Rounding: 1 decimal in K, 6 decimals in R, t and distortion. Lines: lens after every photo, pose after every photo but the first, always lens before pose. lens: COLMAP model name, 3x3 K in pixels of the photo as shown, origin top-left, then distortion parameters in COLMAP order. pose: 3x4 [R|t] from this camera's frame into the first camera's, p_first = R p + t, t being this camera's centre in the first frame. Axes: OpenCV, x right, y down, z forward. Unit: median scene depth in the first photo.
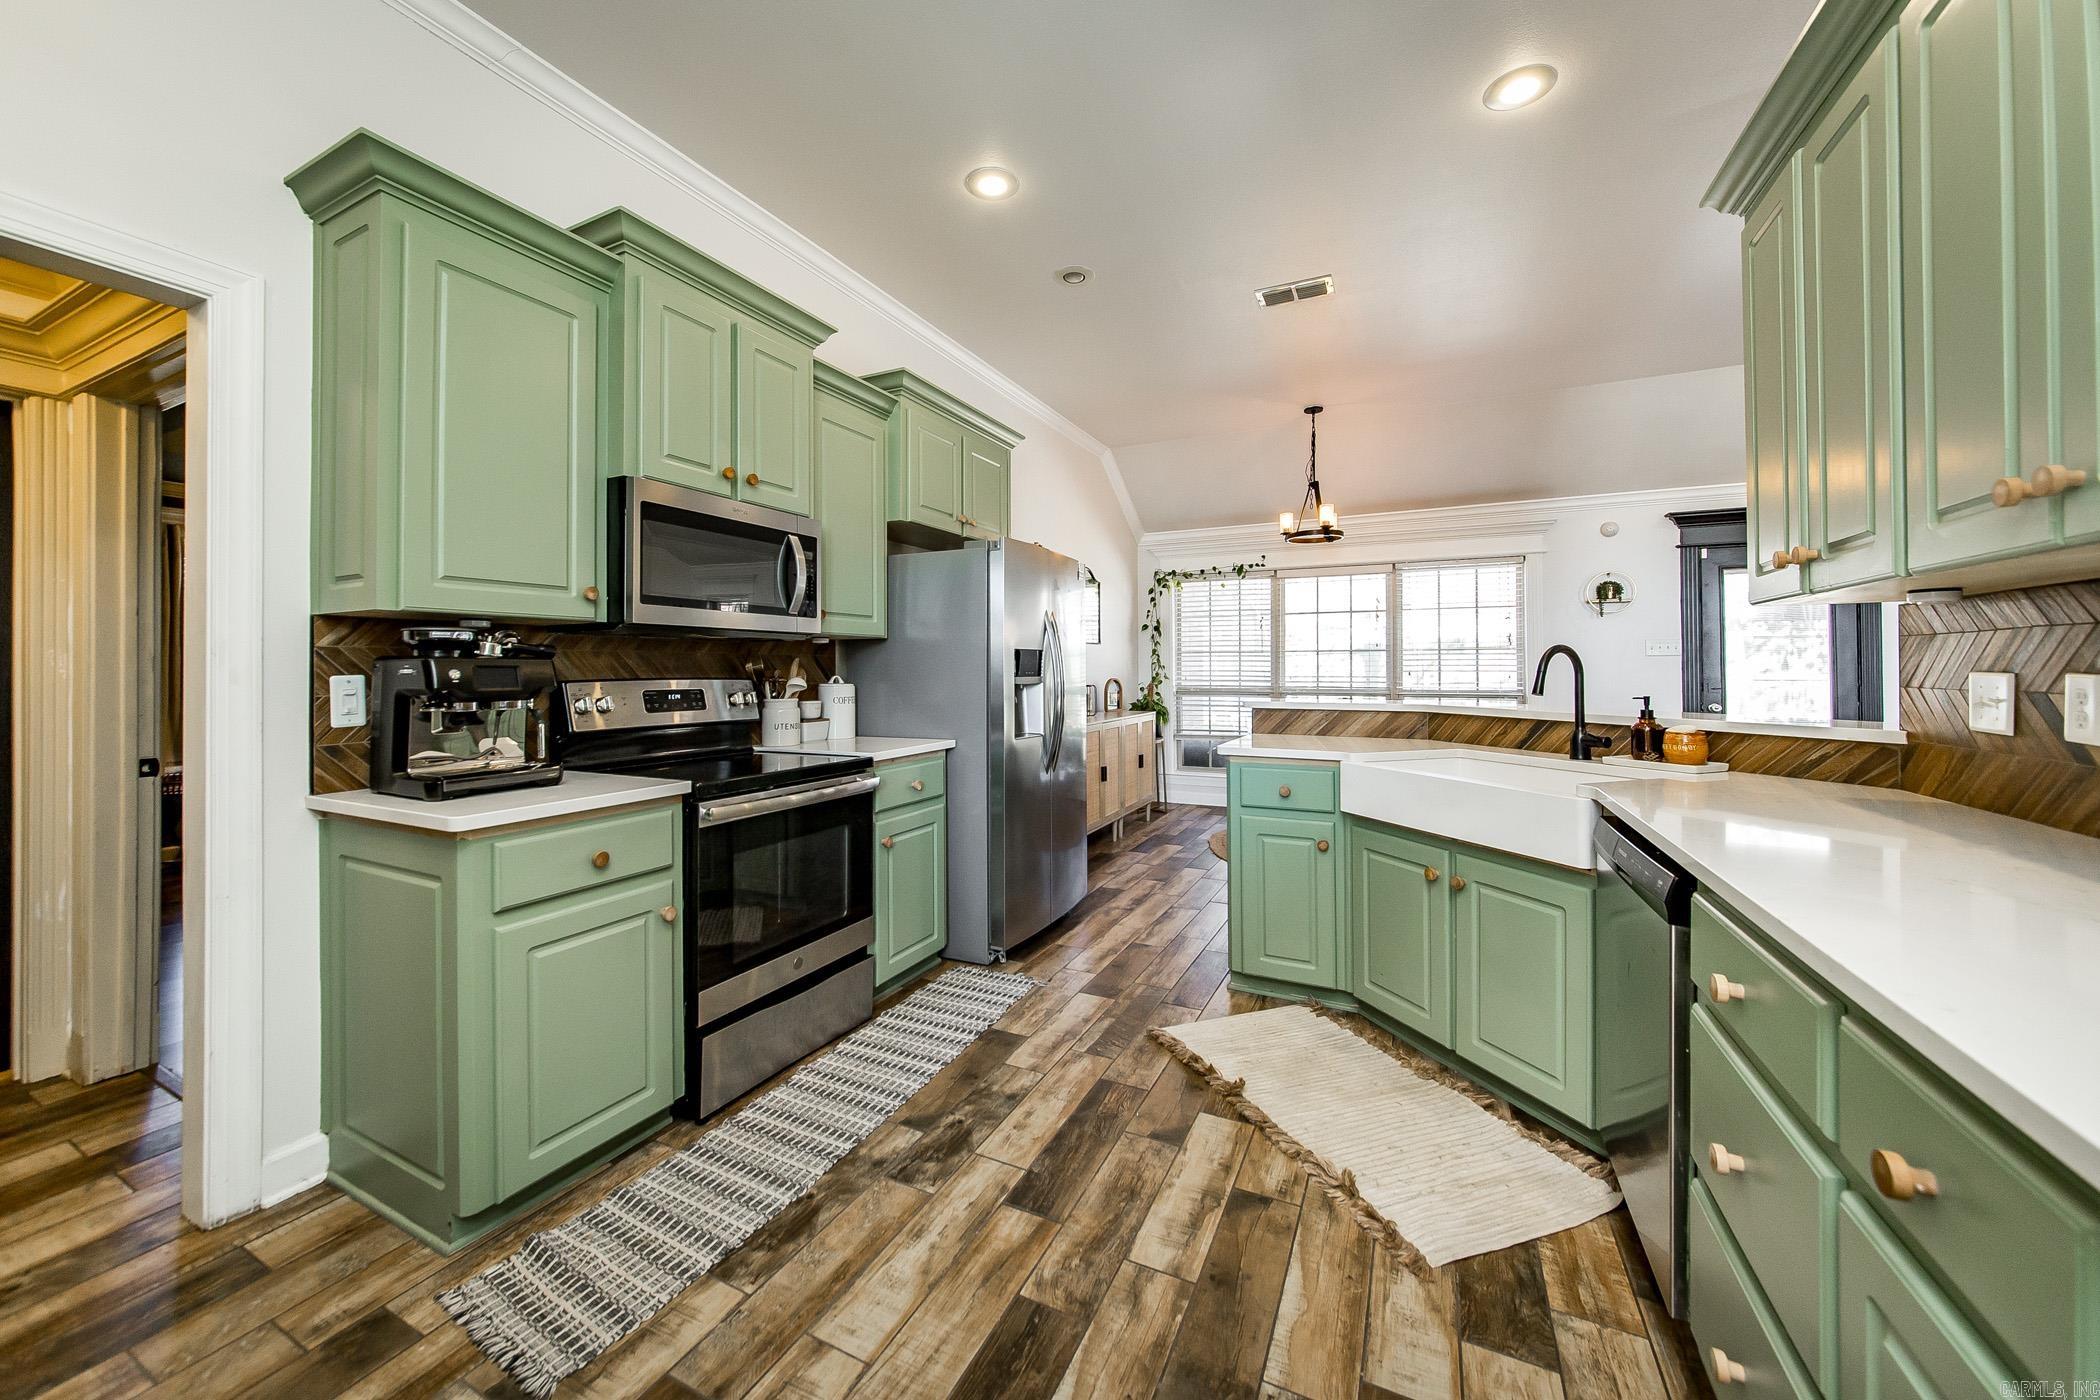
lens RADIAL K [[763.8, 0, 1031.5], [0, 763.8, 664.6], [0, 0, 1]] dist [-0.011689, 0.000673]
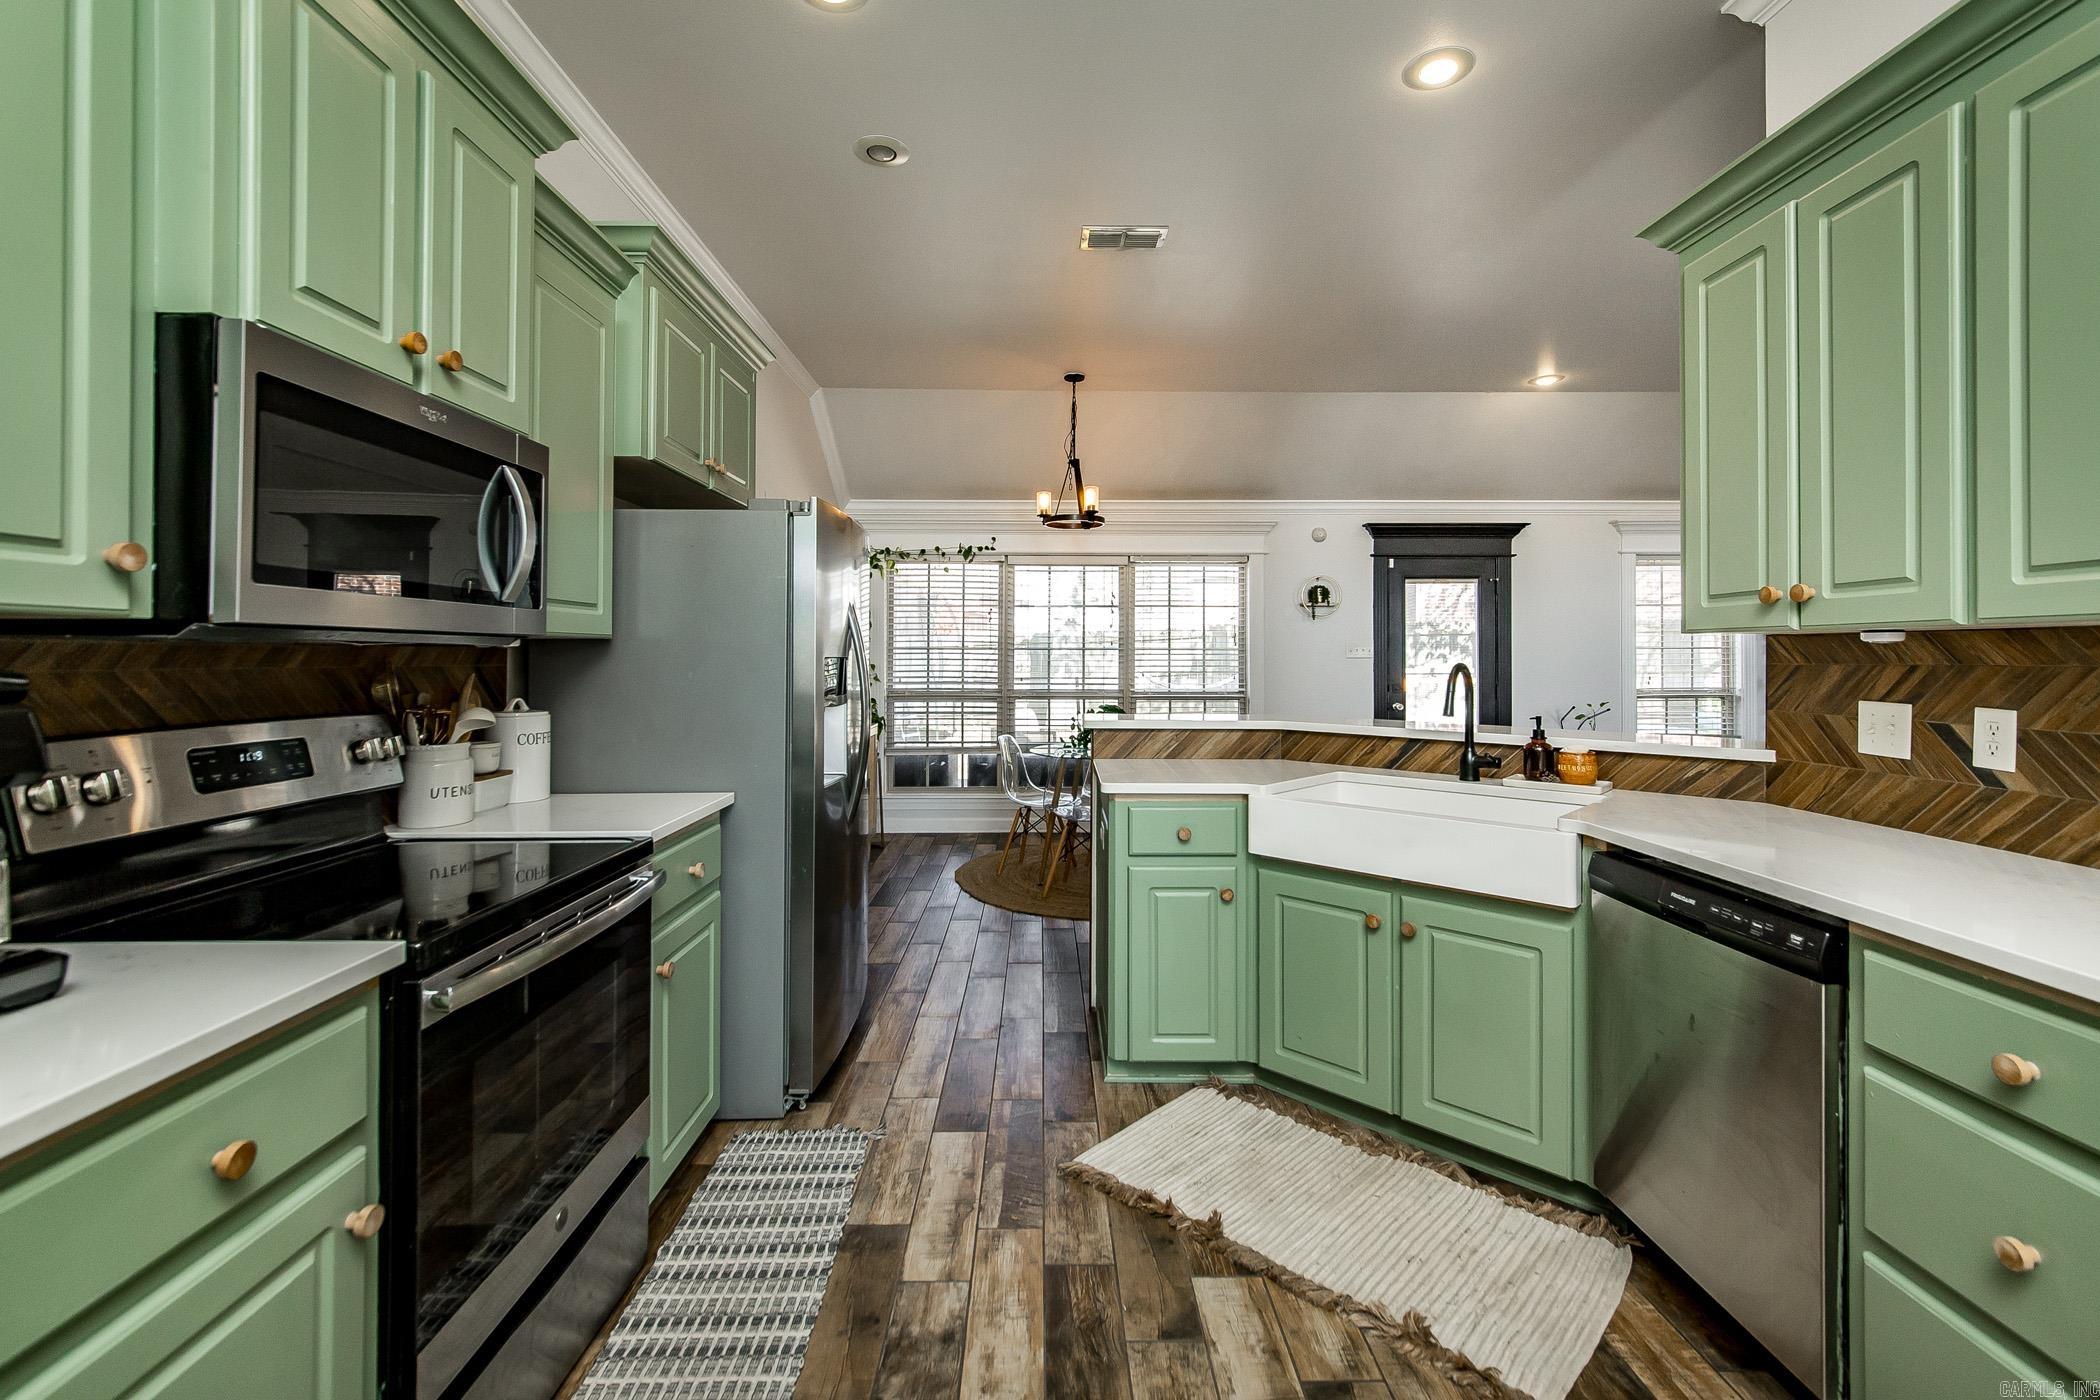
lens RADIAL K [[888.6, 0, 1042.8], [0, 888.6, 646.2], [0, 0, 1]] dist [0.006722, -0.000496]
pose [[0.890746, 0.009715, 0.454398, -0.260907], [-0.006582, 0.999942, -0.008476, -0.031069], [-0.454455, 0.004559, 0.890758, 0.211763]]
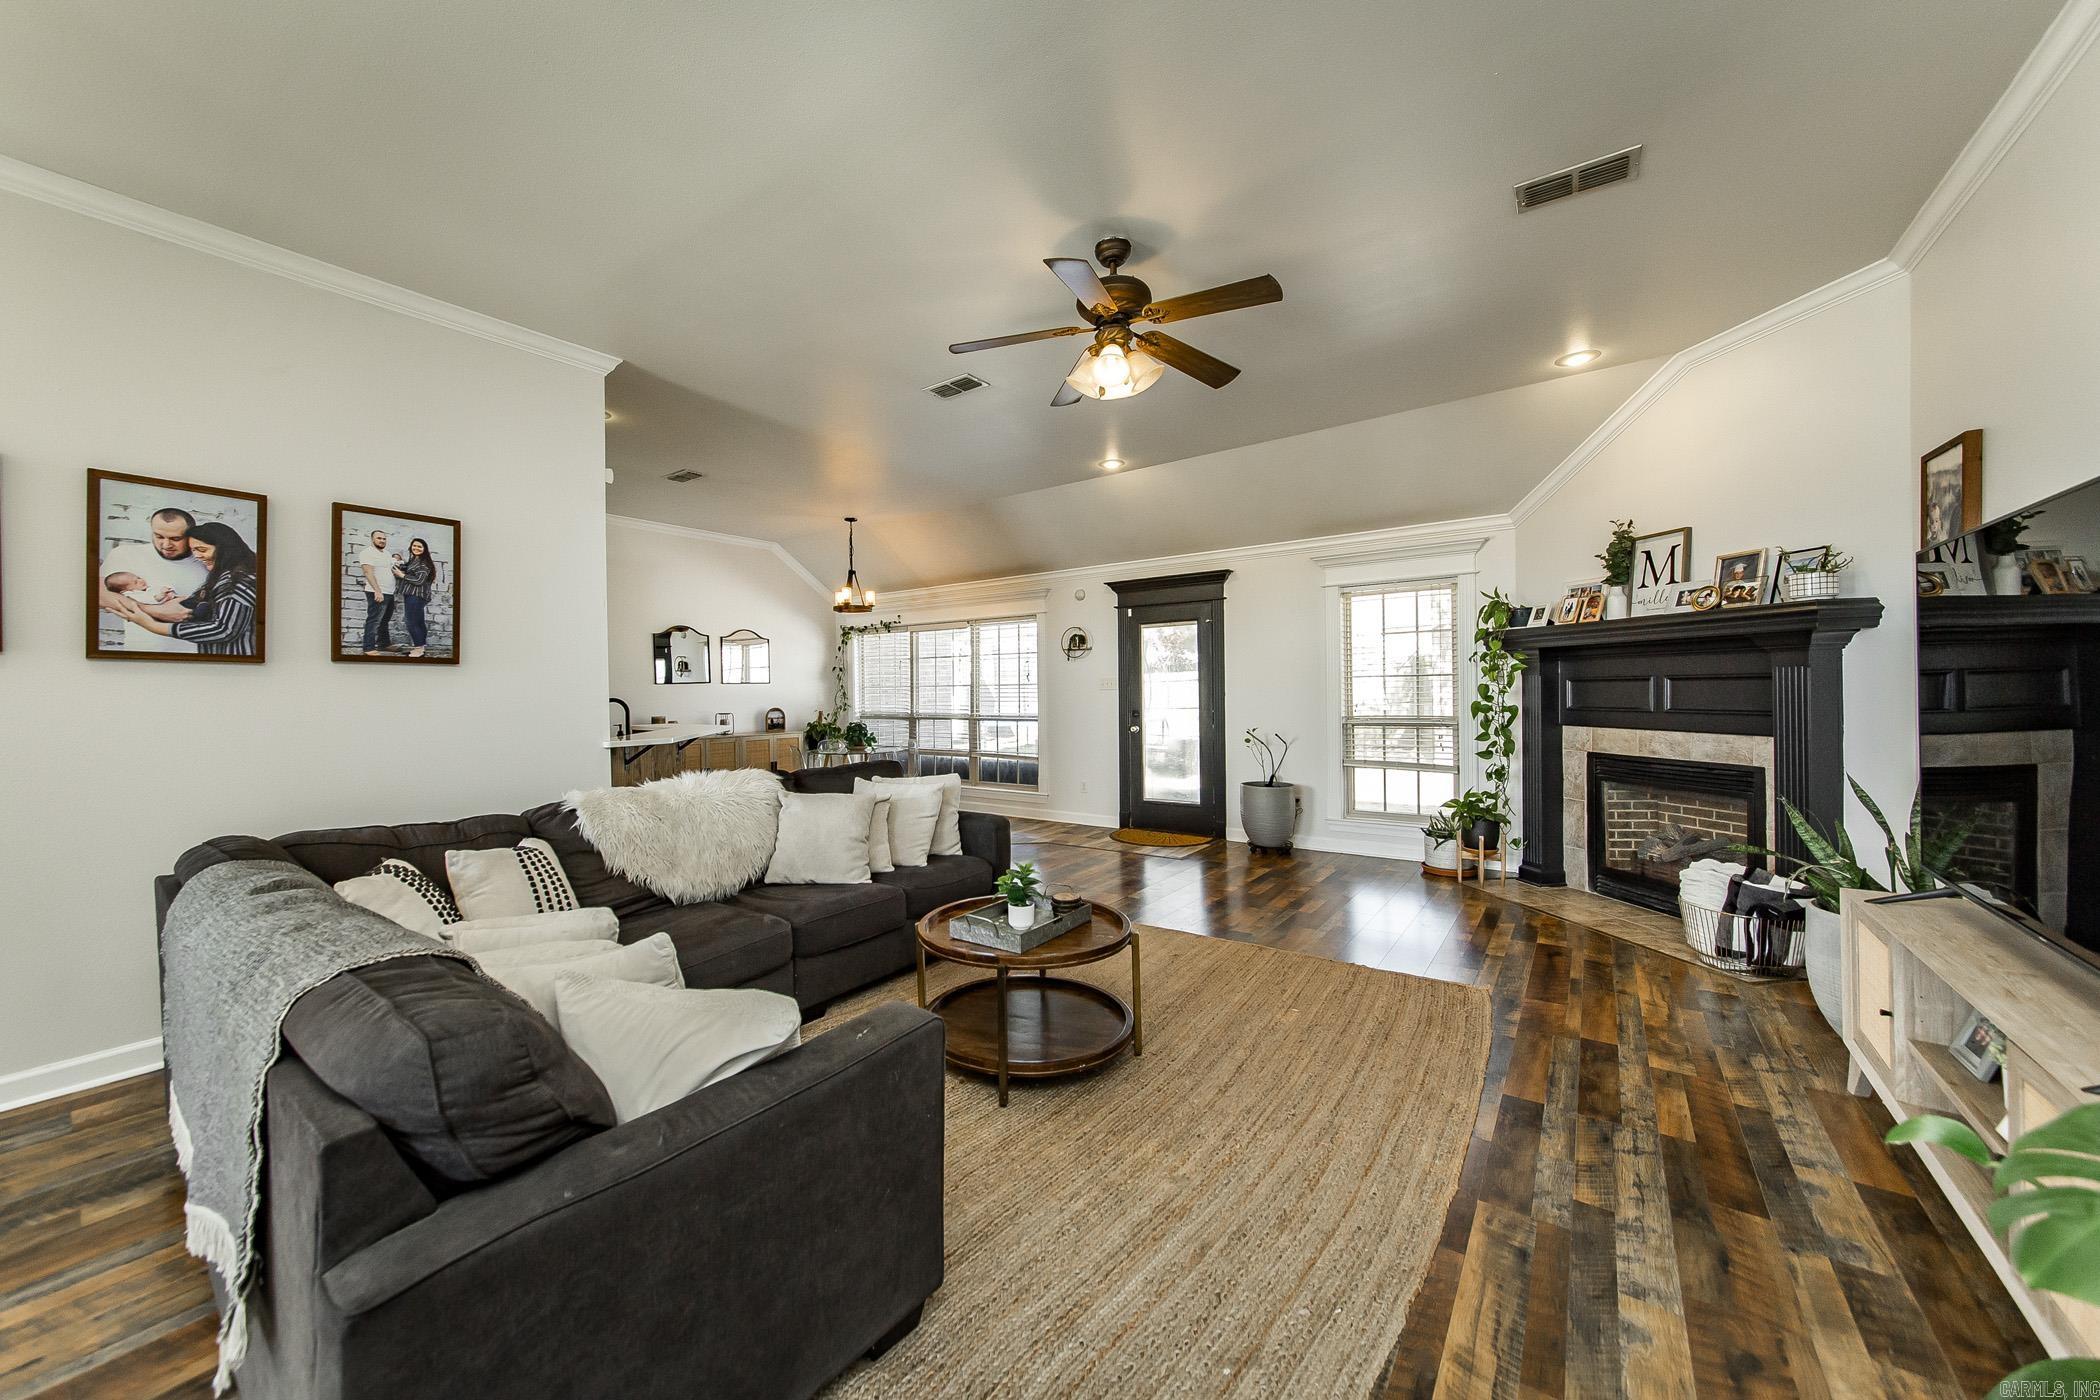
lens RADIAL K [[763.8, 0, 1023.8], [0, 763.8, 671.7], [0, 0, 1]] dist [-0.011689, 0.000673]
pose [[0.985452, -0.011416, -0.169572, 1.924786], [0.007035, 0.999626, -0.026412, -0.019384], [0.169810, 0.024835, 0.985164, -0.717062]]
